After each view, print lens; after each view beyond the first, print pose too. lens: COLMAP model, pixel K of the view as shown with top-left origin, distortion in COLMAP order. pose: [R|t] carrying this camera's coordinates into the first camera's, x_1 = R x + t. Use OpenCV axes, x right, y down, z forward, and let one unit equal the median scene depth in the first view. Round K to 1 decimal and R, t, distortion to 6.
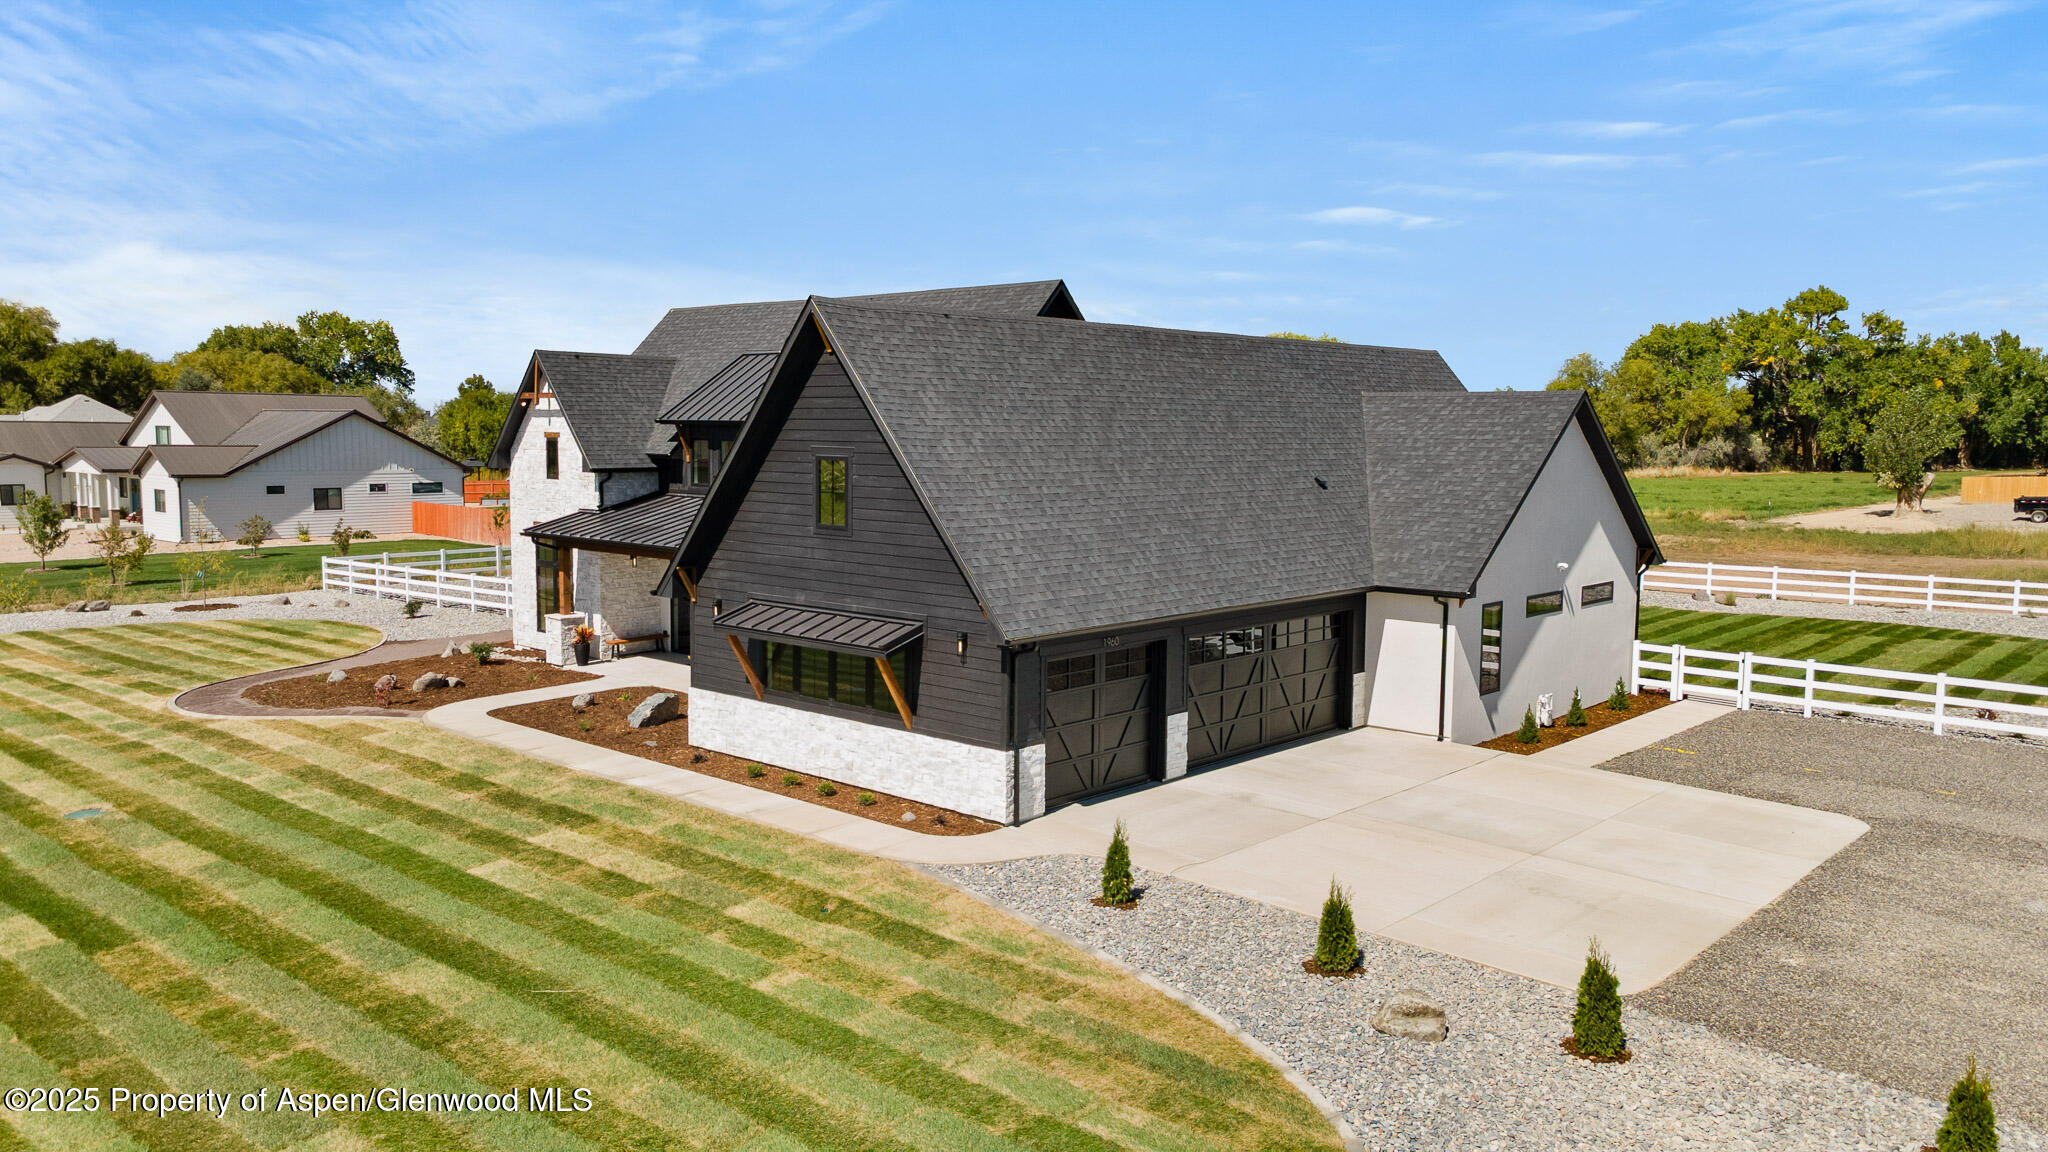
lens RADIAL K [[1488.5, 0, 1024.0], [0, 1488.5, 576.0], [0, 0, 1]] dist [0.047196, 0.002744]
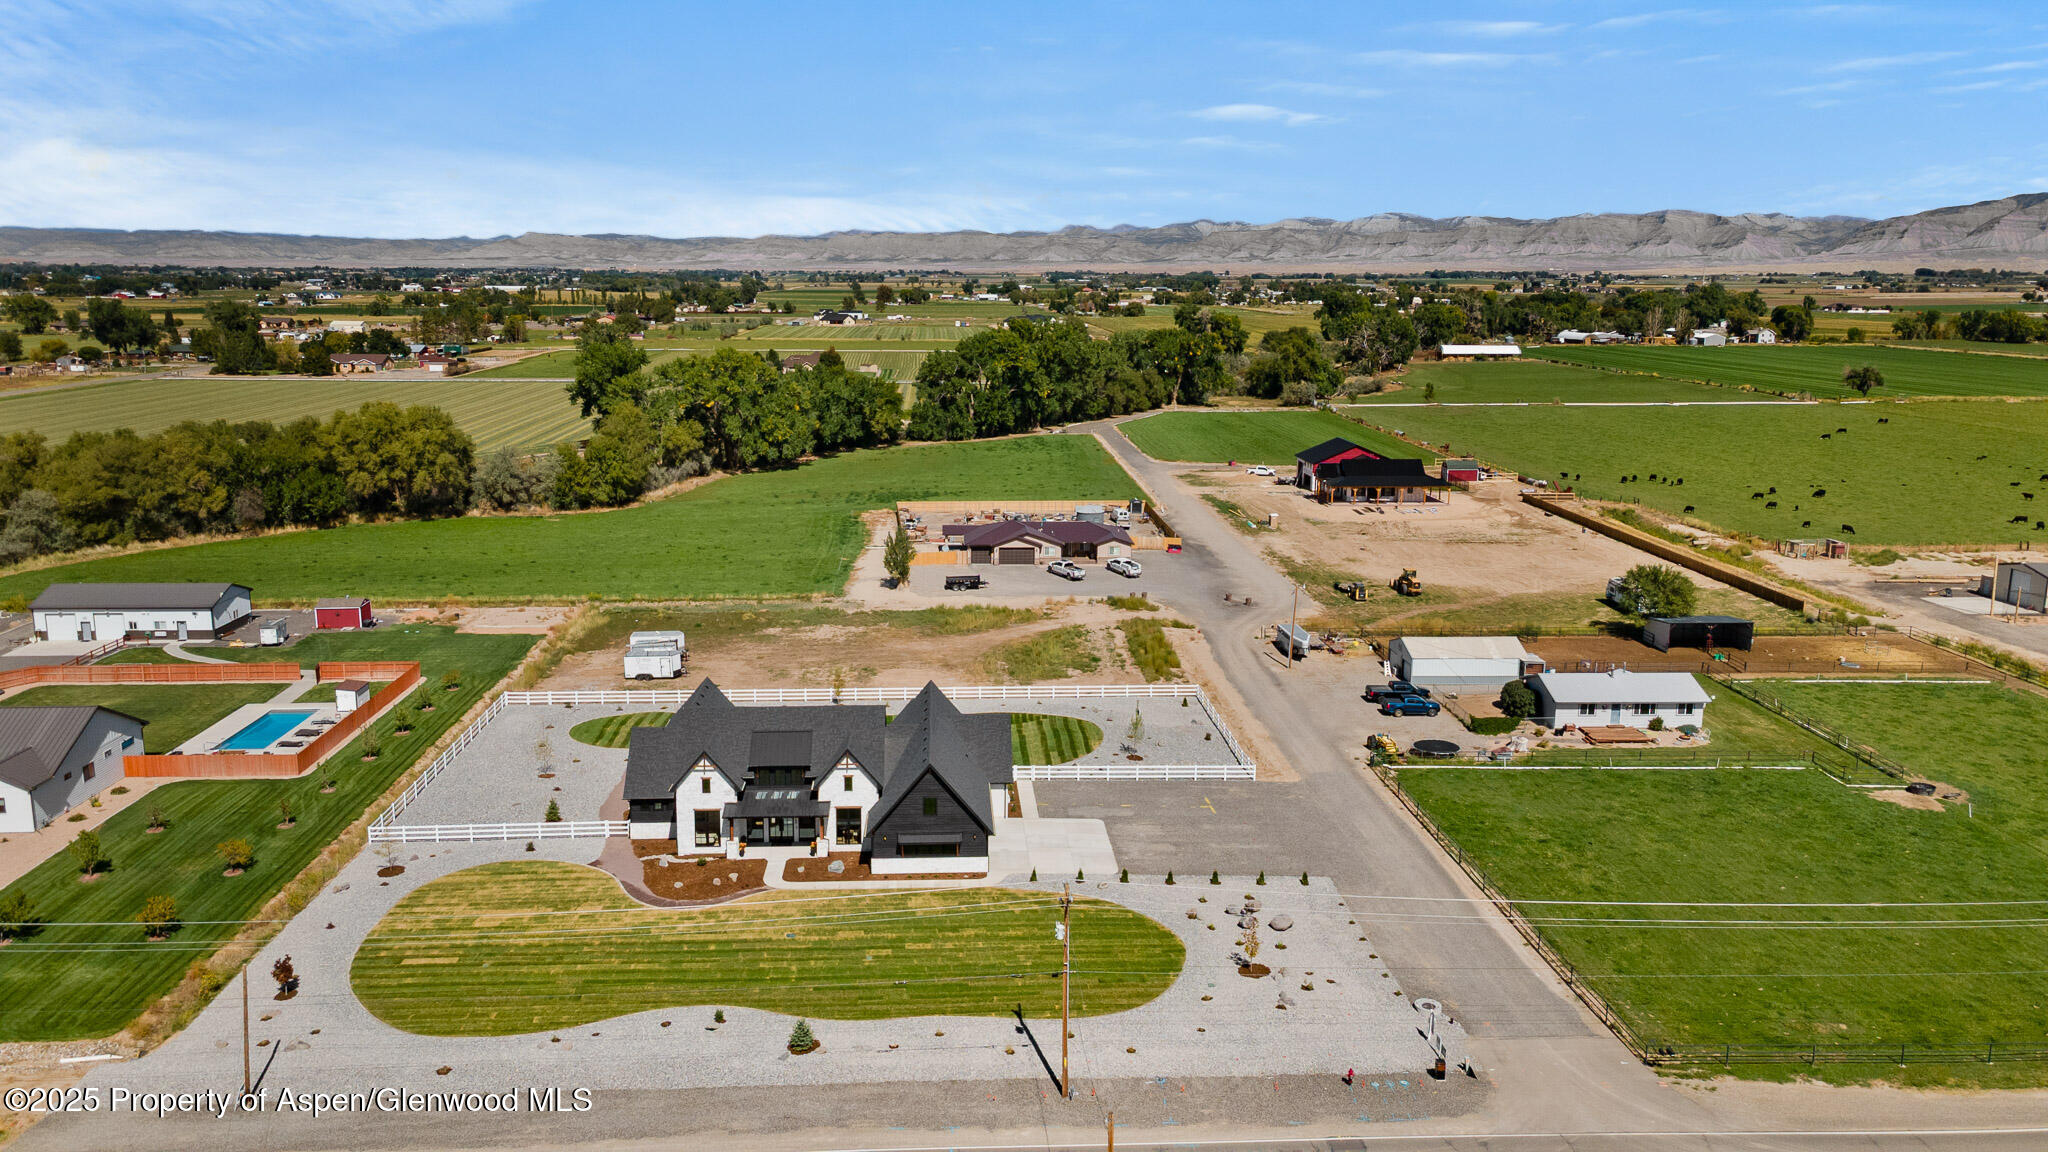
lens RADIAL K [[1488.5, 0, 1024.0], [0, 1488.5, 576.0], [0, 0, 1]] dist [0.047196, 0.002744]
pose [[0.701610, -0.143254, 0.698012, -2.623114], [0.069916, 0.988696, 0.132634, -1.164564], [-0.709122, -0.044255, 0.703695, -1.981054]]
